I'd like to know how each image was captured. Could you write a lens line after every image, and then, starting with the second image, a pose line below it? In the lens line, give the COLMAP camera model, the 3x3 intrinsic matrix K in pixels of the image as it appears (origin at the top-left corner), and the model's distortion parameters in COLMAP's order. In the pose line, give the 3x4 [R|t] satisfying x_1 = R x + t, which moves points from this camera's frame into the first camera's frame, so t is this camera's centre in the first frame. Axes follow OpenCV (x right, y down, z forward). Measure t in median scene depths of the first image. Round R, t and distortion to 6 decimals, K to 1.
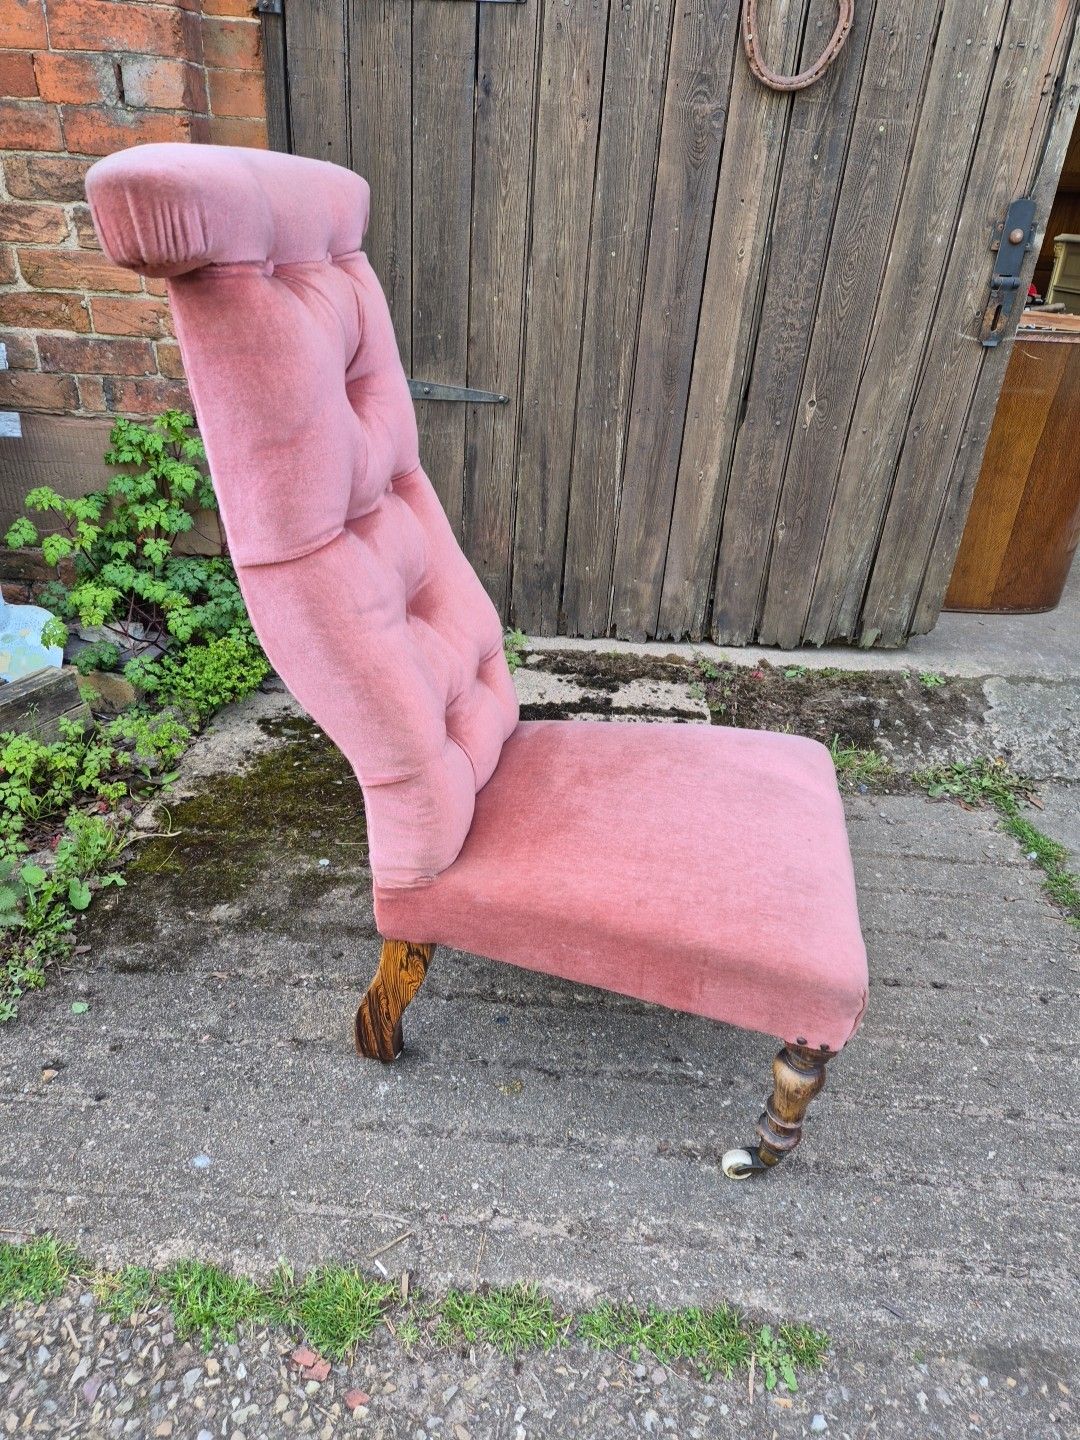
lens RADIAL K [[975.3, 0, 543.8], [0, 975.3, 701.7], [0, 0, 1]] dist [0.072567, -0.062891]
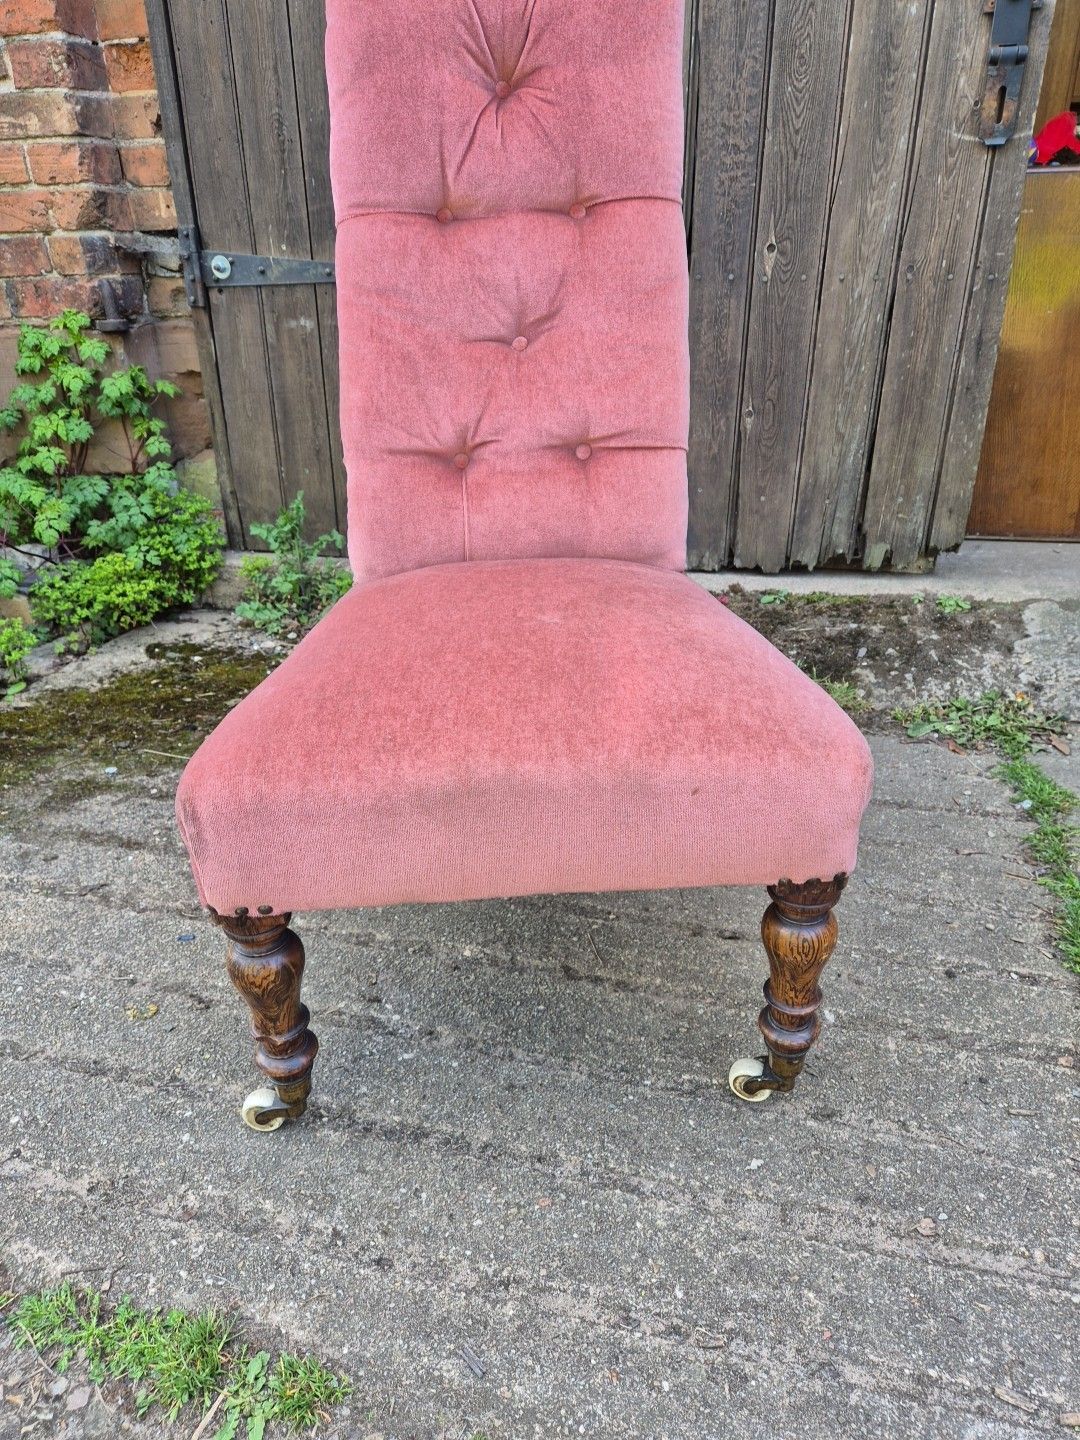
lens RADIAL K [[975.3, 0, 540.6], [0, 975.3, 714.2], [0, 0, 1]] dist [0.072567, -0.062891]
pose [[0.974404, 0.017193, -0.224147, 0.319433], [-0.028267, 0.998528, -0.046294, 0.136793], [0.223021, 0.051445, 0.973455, 0.224519]]
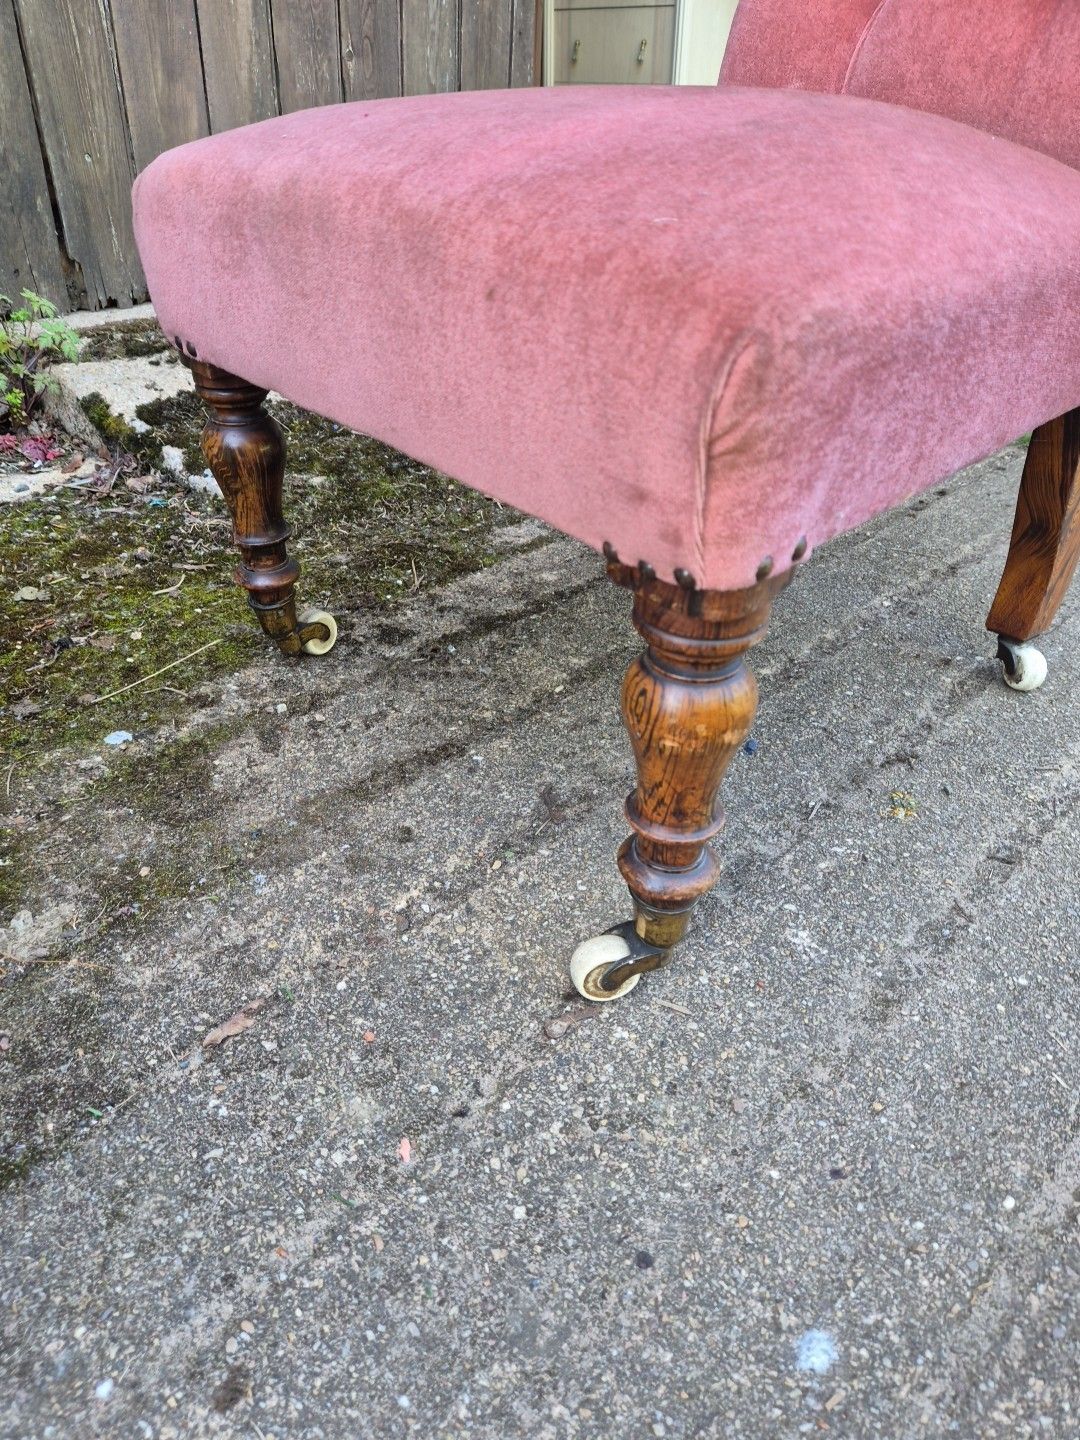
lens RADIAL K [[992.0, 0, 542.4], [0, 992.0, 710.6], [0, 0, 1]] dist [0.051665, -0.035018]
pose [[0.644916, -0.435115, 0.628298, -0.350366], [0.344432, 0.899360, 0.269292, 0.095749], [-0.682239, 0.042735, 0.729879, 0.536594]]
